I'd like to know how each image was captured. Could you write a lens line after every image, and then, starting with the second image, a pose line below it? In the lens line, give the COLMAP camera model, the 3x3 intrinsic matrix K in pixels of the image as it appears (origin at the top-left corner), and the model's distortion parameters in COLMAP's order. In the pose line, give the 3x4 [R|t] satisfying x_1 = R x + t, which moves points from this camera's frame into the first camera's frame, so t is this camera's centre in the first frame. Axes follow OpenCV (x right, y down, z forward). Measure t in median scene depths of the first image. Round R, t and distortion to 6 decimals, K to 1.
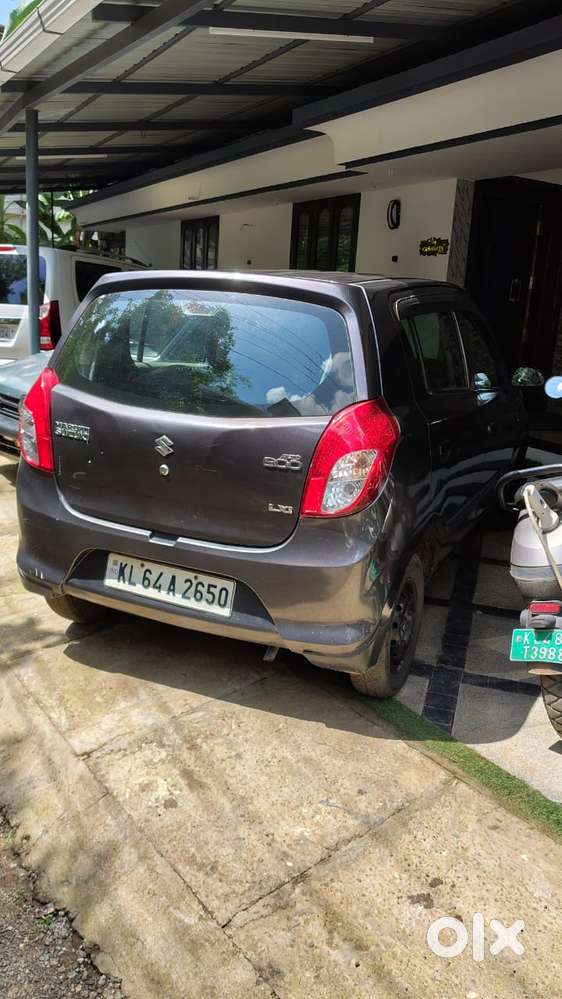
lens RADIAL K [[751.5, 0, 288.9], [0, 751.5, 493.1], [0, 0, 1]] dist [0.010140, -0.047331]
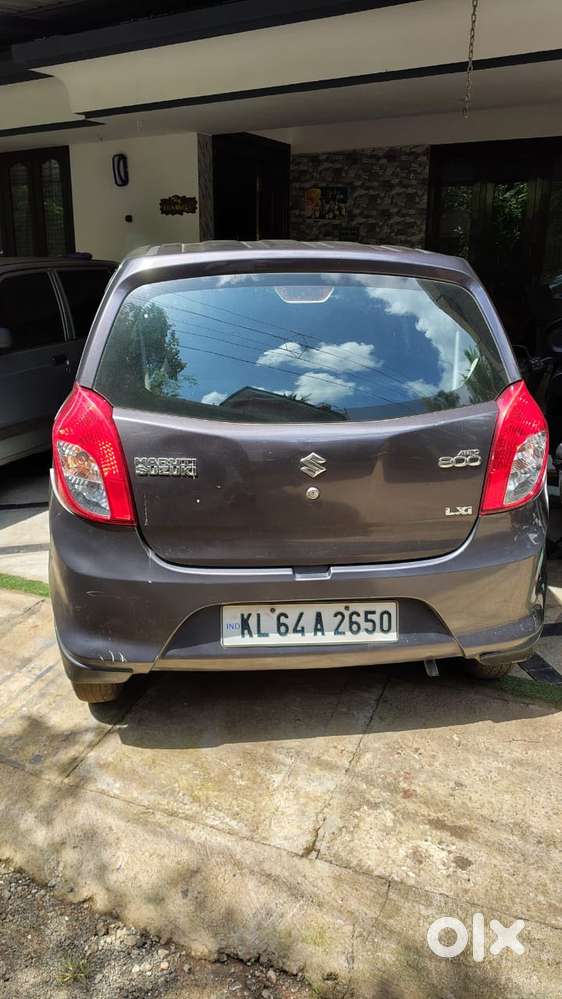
lens RADIAL K [[751.5, 0, 283.7], [0, 751.5, 495.8], [0, 0, 1]] dist [0.010140, -0.047331]
pose [[0.867602, -0.192020, 0.458688, -0.554214], [0.165178, 0.981344, 0.098387, -0.110261], [-0.469023, -0.009596, 0.883134, 0.270944]]
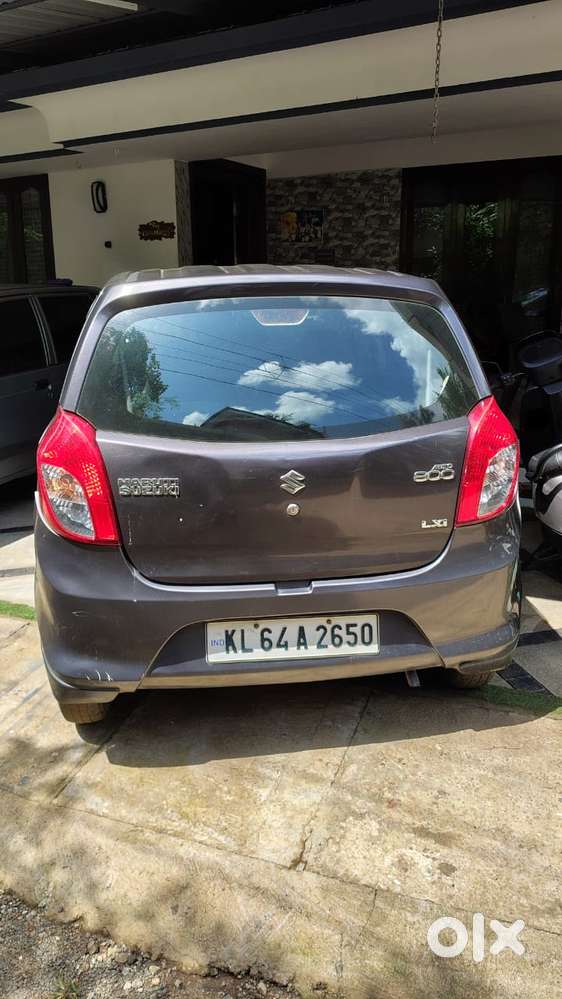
lens RADIAL K [[751.5, 0, 284.1], [0, 751.5, 490.5], [0, 0, 1]] dist [0.010140, -0.047331]
pose [[0.852823, -0.196387, 0.483864, -0.561208], [0.185323, 0.980098, 0.071158, -0.110222], [-0.488209, 0.028987, 0.872245, 0.249668]]
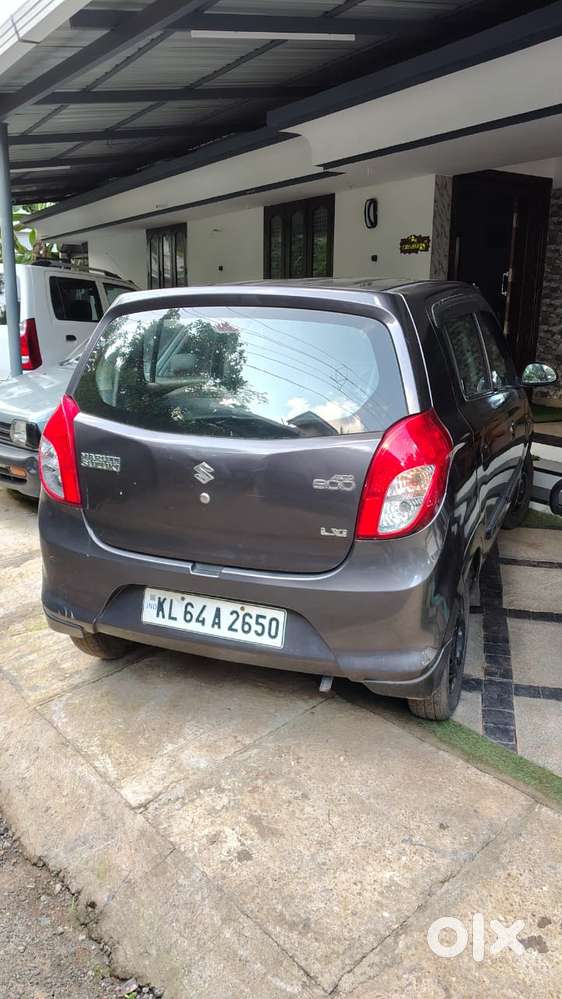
lens RADIAL K [[751.5, 0, 287.6], [0, 751.5, 490.5], [0, 0, 1]] dist [0.010140, -0.047331]
pose [[0.997332, -0.061090, 0.039973, -0.094898], [0.061260, 0.998117, -0.003043, -0.029723], [-0.039712, 0.005483, 0.999196, 0.049678]]
